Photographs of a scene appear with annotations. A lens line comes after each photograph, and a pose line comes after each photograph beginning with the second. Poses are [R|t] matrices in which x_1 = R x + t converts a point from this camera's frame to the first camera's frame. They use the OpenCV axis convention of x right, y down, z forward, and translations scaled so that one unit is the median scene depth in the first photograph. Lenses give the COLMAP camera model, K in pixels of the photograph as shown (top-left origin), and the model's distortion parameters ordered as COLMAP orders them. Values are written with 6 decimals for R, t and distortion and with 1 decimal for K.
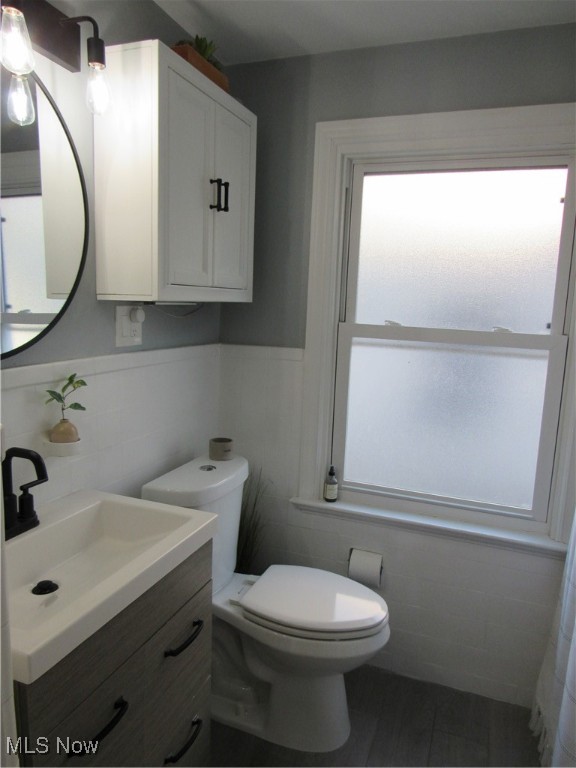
lens RADIAL K [[549.7, 0, 287.5], [0, 549.7, 385.0], [0, 0, 1]] dist [-0.033240, 0.015909]
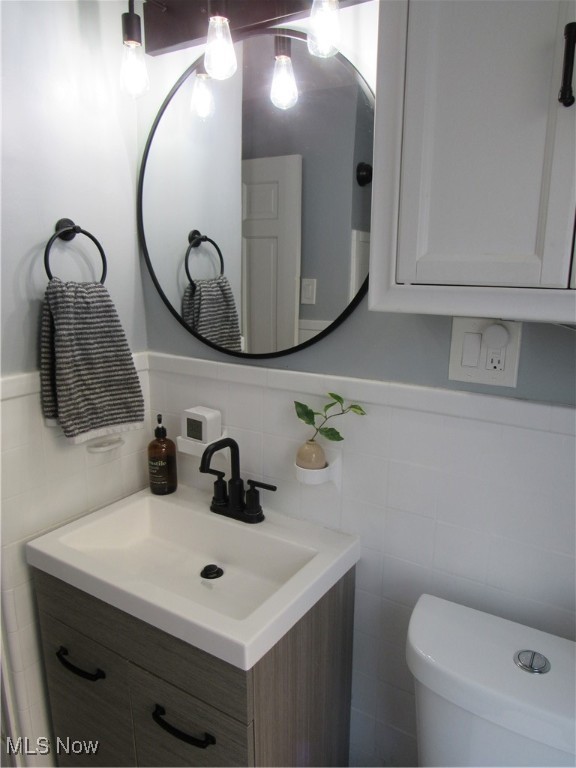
lens RADIAL K [[549.7, 0, 288.2], [0, 549.7, 384.4], [0, 0, 1]] dist [-0.033240, 0.015909]
pose [[-0.190488, 0.158948, -0.968736, 0.369800], [-0.181261, 0.964143, 0.193837, -0.156619], [0.964810, 0.212518, -0.154846, 0.913563]]
